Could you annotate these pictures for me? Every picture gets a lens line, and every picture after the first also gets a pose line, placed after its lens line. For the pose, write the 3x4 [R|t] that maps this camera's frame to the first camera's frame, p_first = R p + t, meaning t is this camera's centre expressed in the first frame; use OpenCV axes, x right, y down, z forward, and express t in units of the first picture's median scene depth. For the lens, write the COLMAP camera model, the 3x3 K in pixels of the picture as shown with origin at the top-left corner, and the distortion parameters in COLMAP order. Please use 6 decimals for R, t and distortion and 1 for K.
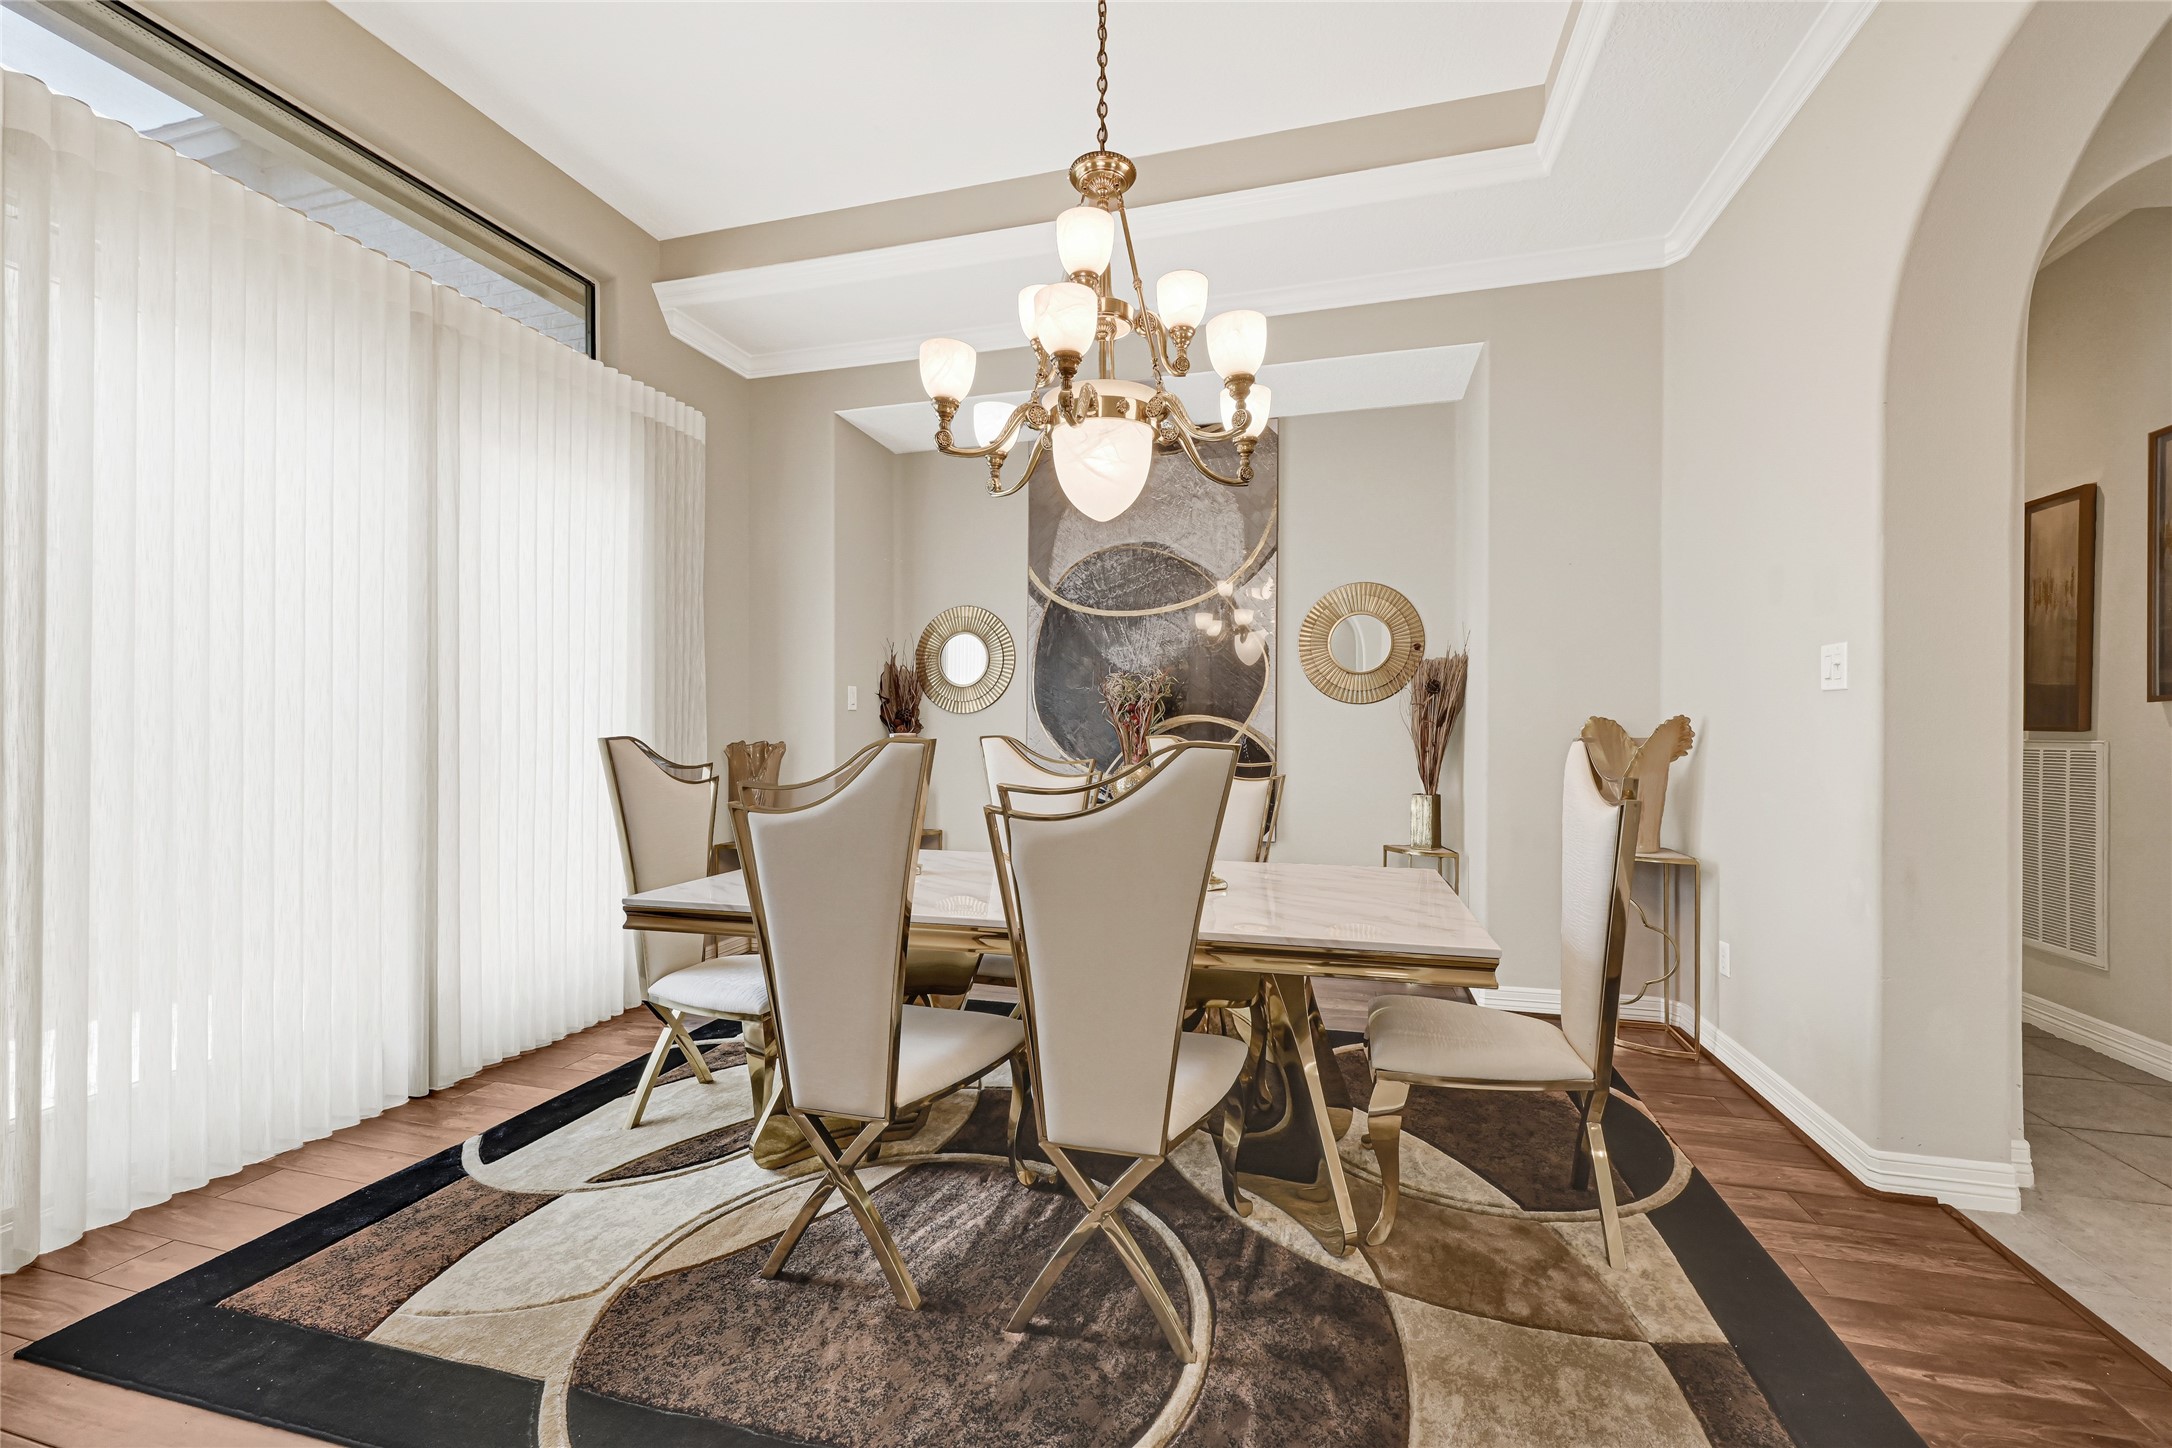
lens RADIAL K [[877.4, 0, 1085.4], [0, 877.4, 730.9], [0, 0, 1]] dist [0.003800, 0.000109]
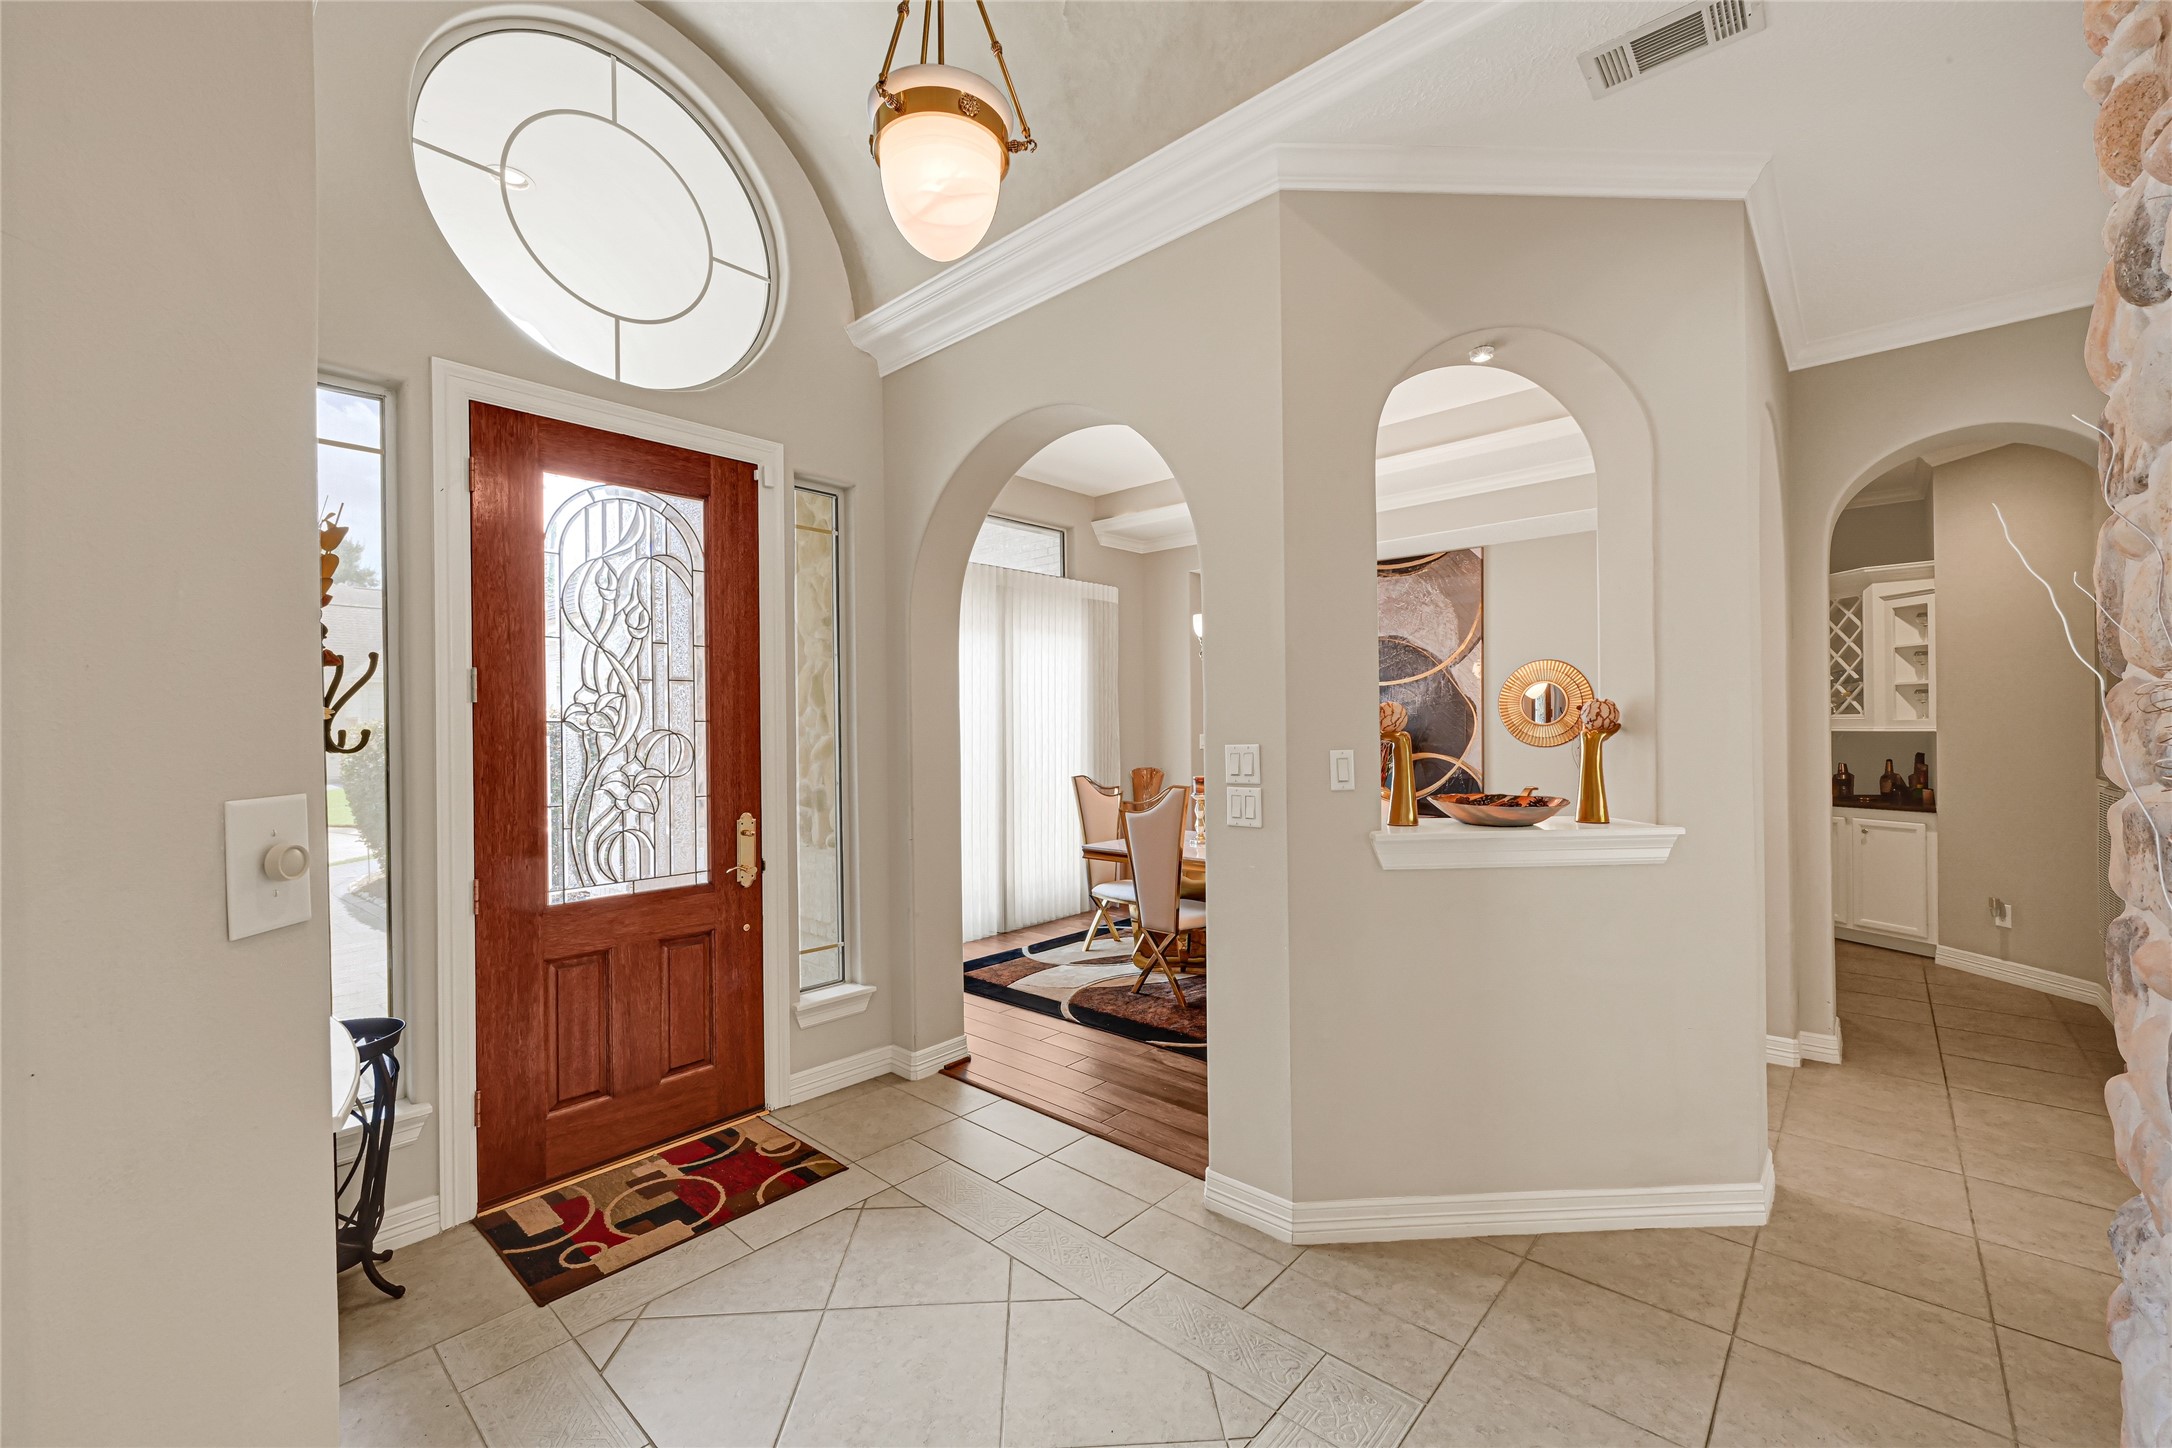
lens RADIAL K [[877.4, 0, 1087.8], [0, 877.4, 727.6], [0, 0, 1]] dist [0.003800, 0.000109]
pose [[0.892893, -0.007855, -0.450200, 0.493756], [0.008452, 0.999964, -0.000683, -0.112530], [0.450190, -0.003195, 0.892927, -0.979924]]
